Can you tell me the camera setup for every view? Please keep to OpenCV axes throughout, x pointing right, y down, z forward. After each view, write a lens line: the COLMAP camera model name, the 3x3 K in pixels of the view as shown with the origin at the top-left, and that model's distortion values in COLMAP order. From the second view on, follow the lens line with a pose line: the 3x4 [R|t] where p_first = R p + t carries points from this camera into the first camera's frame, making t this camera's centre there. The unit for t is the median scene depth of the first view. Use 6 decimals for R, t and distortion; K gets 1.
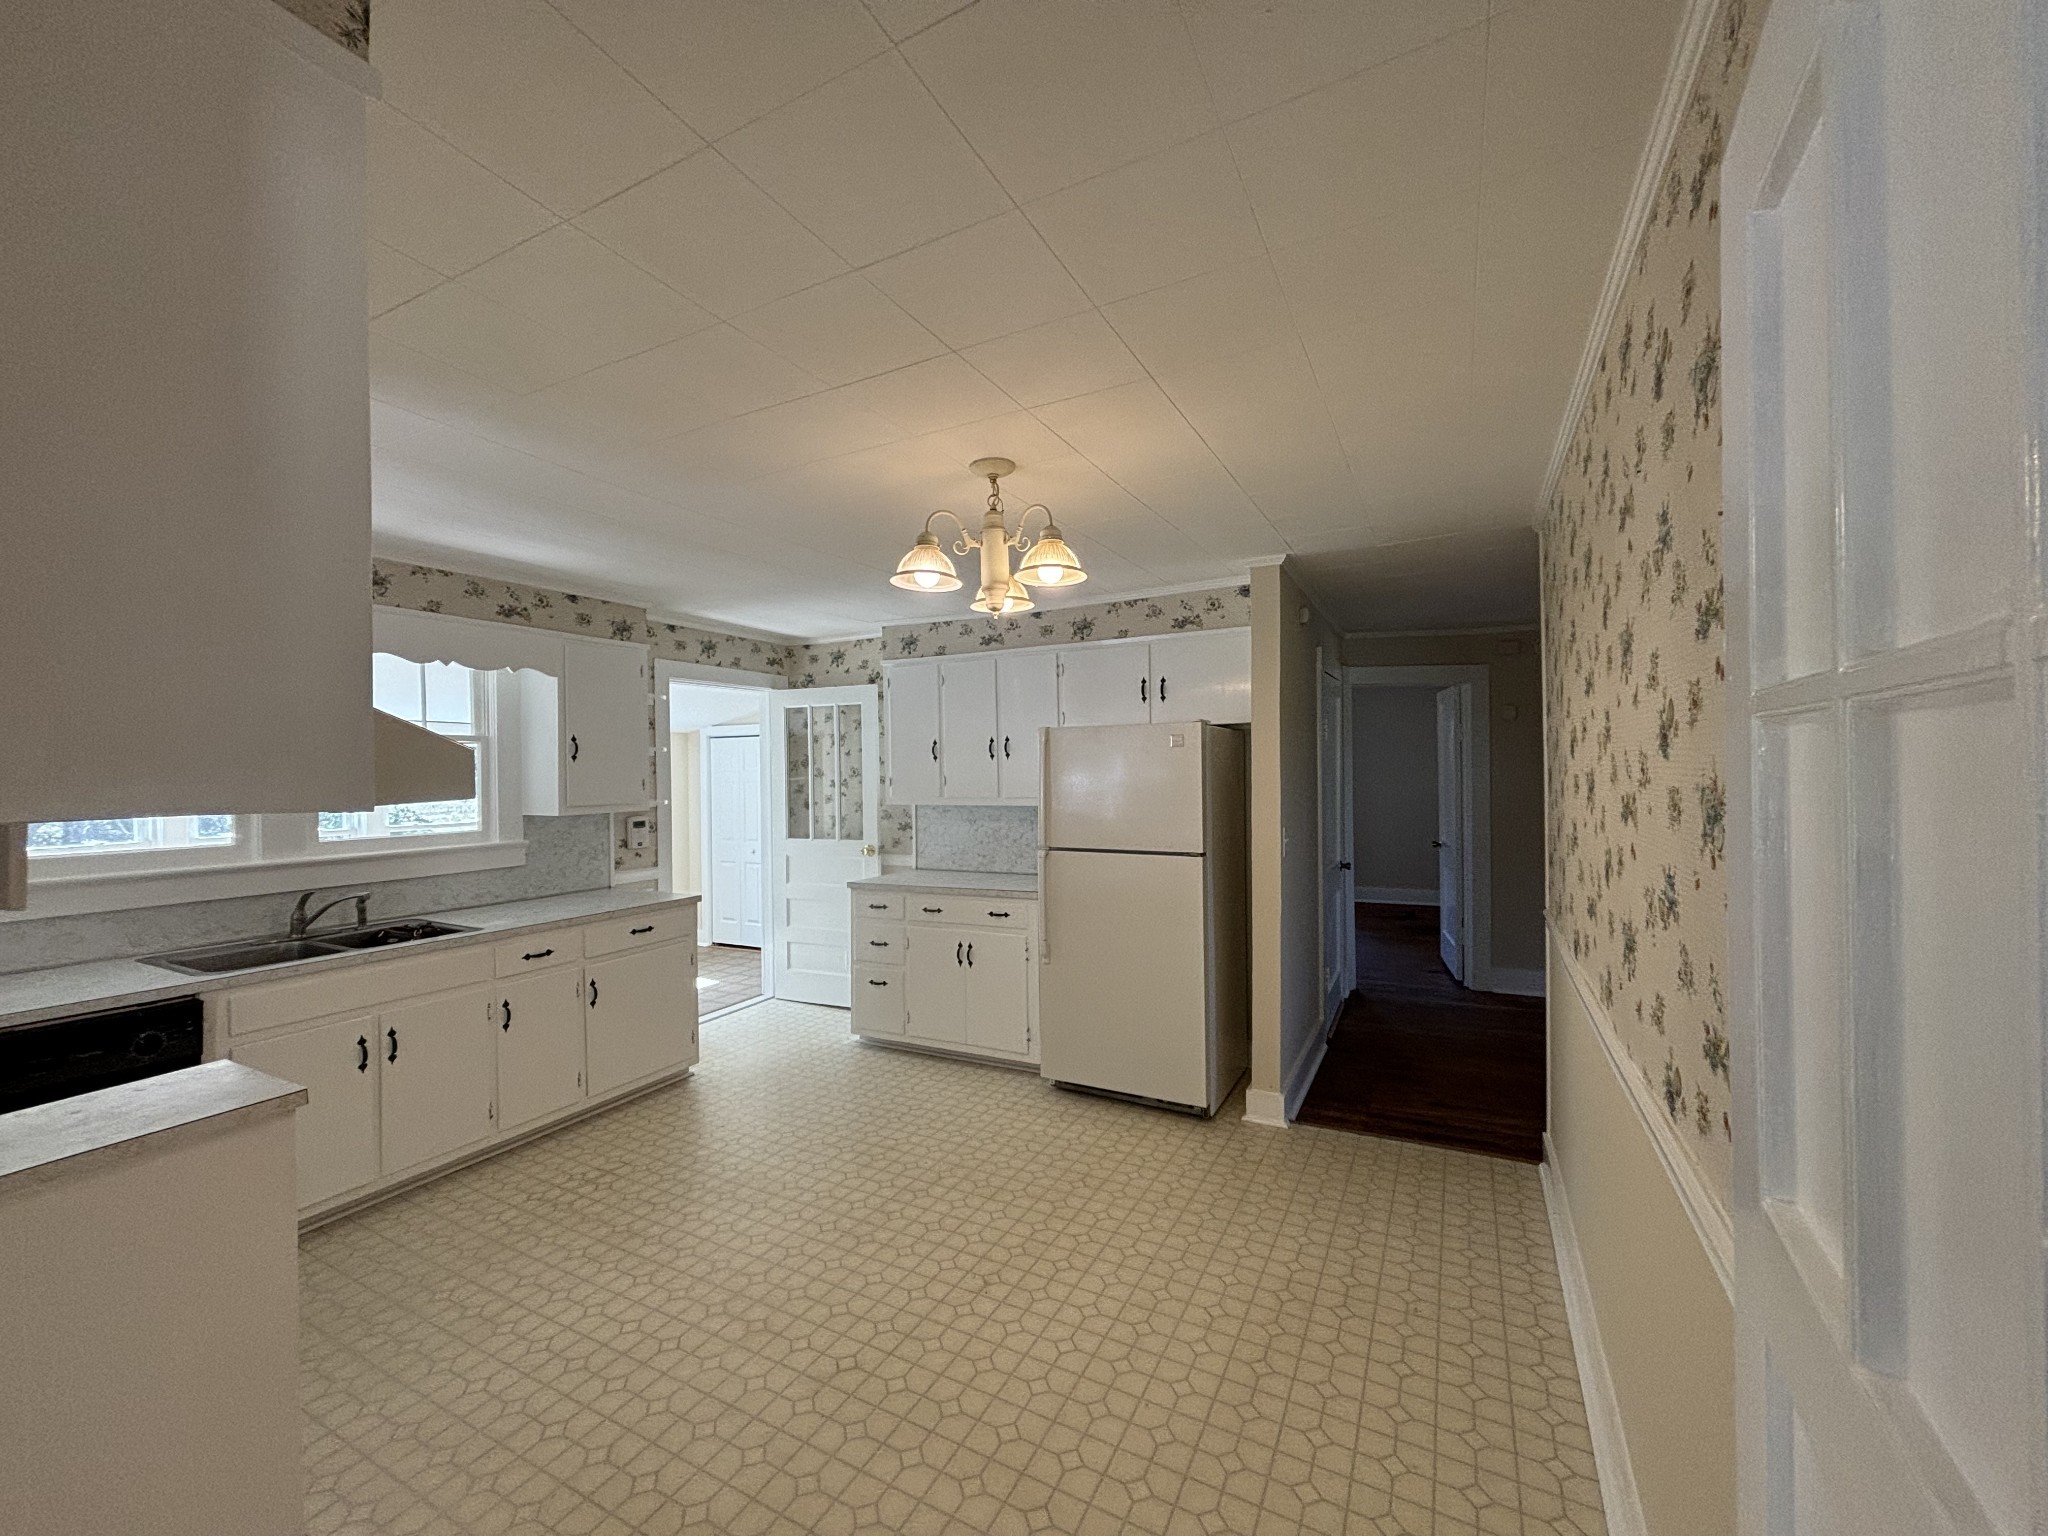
lens RADIAL K [[815.6, 0, 1017.5], [0, 815.6, 765.8], [0, 0, 1]] dist [0.014114, 0.000296]
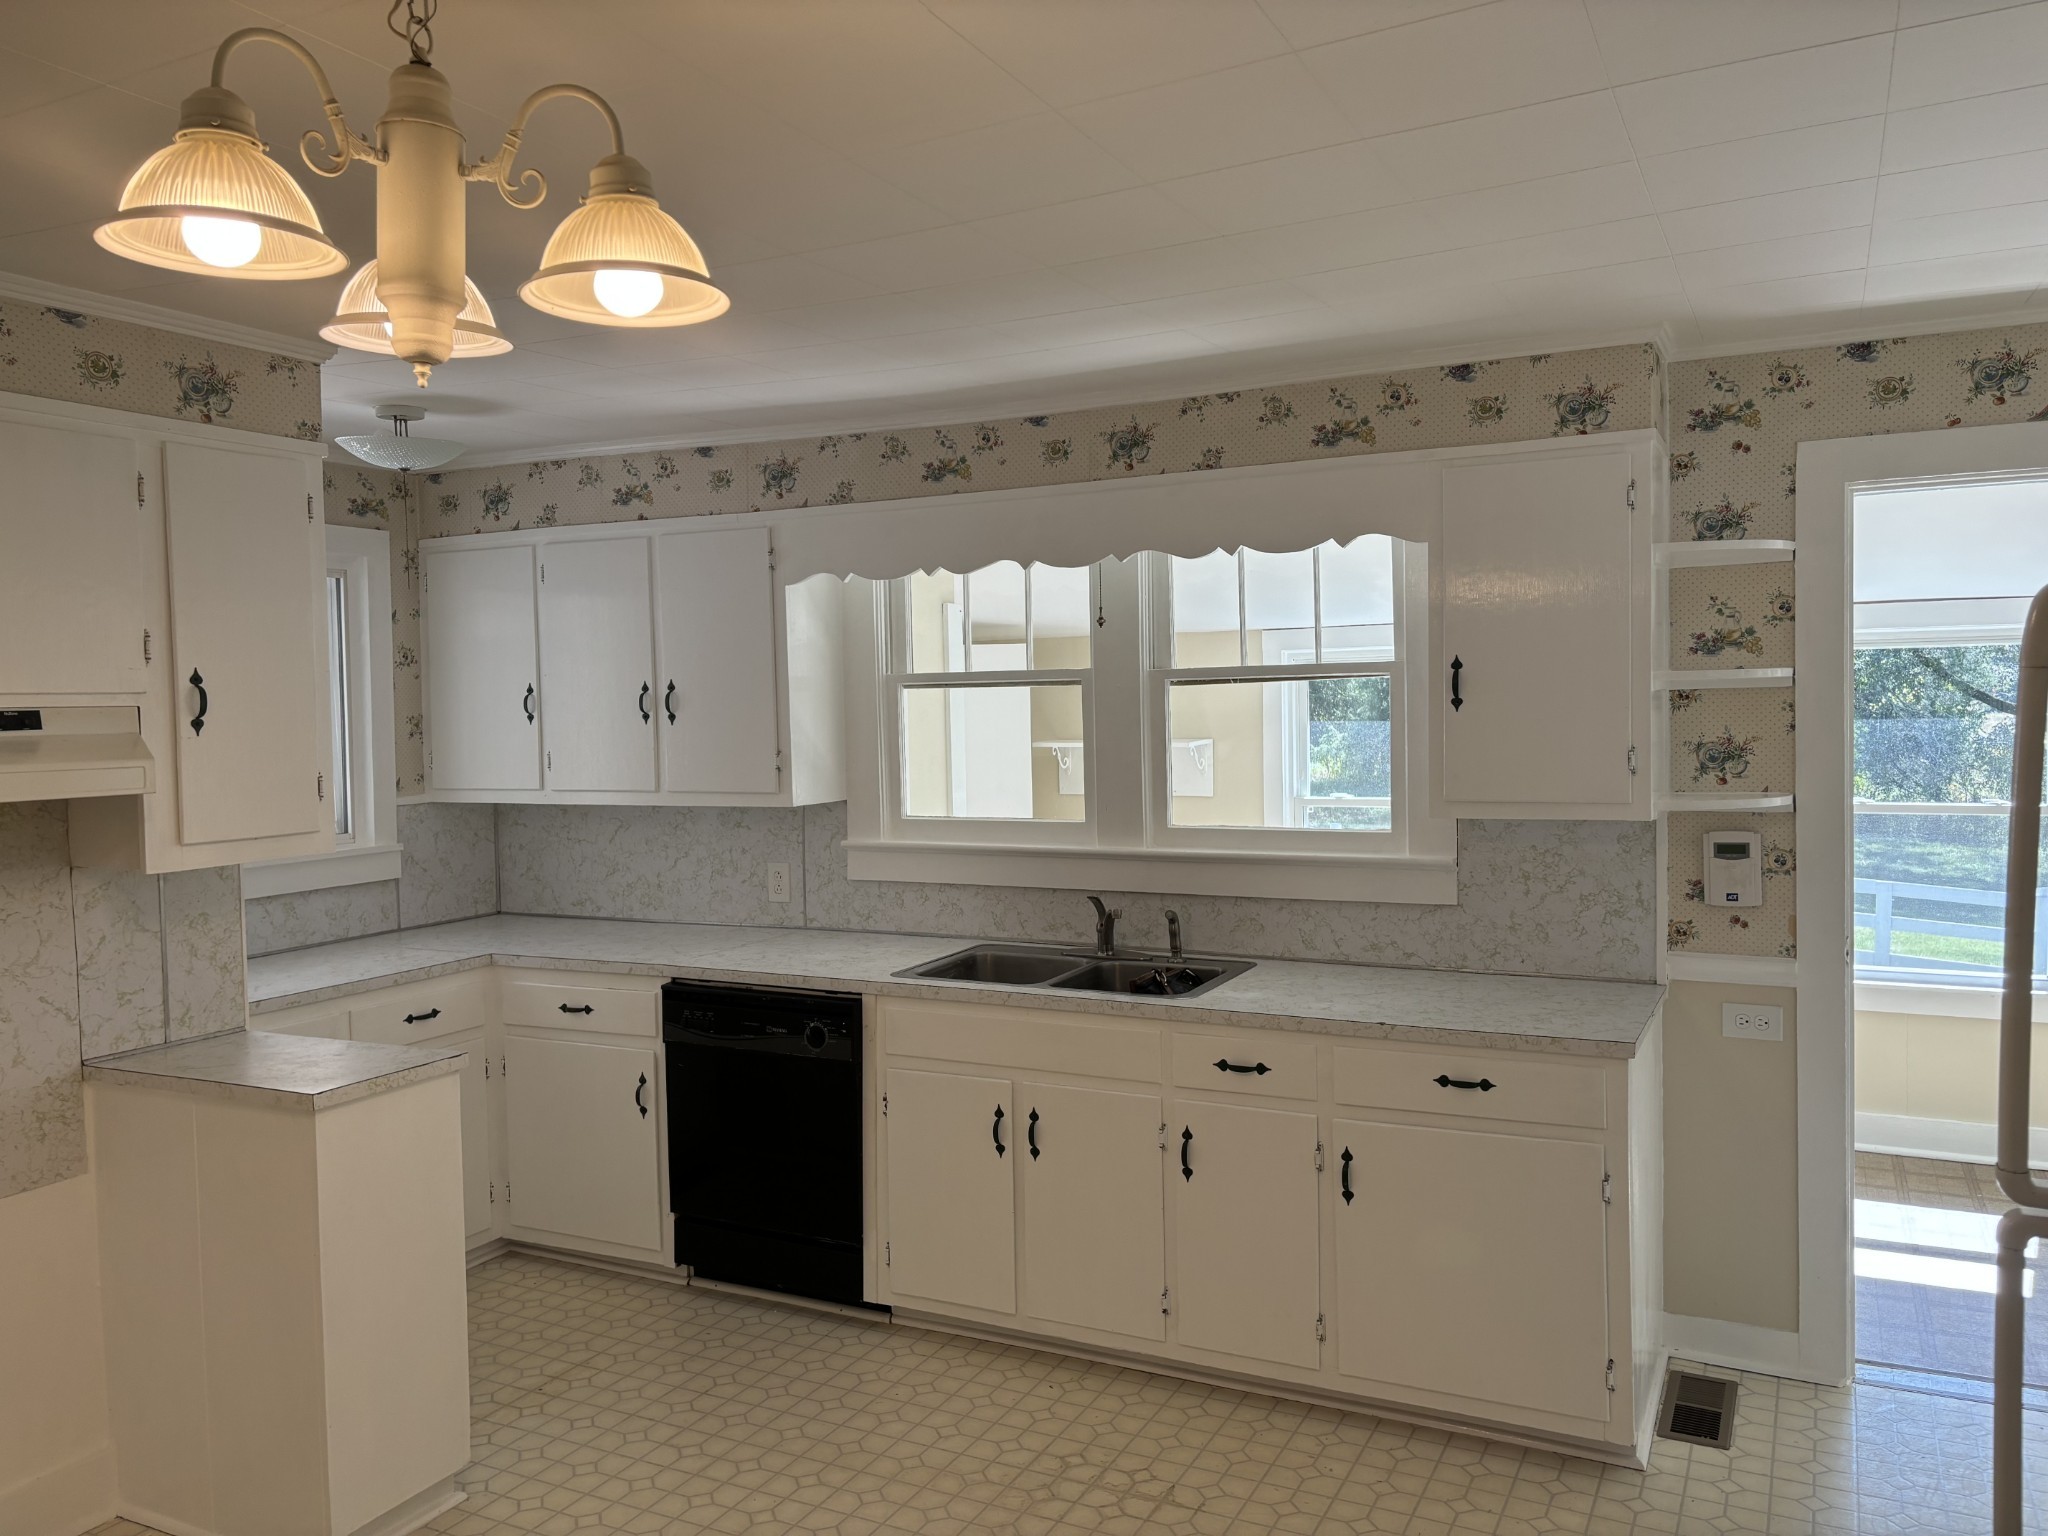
lens RADIAL K [[1544.6, 0, 1023.3], [0, 1544.6, 762.5], [0, 0, 1]] dist [0.063422, -0.073111]
pose [[0.025375, 0.051832, -0.998333, 0.408589], [0.023116, 0.998357, 0.052421, -0.029958], [0.999411, -0.024408, 0.024135, 0.764262]]
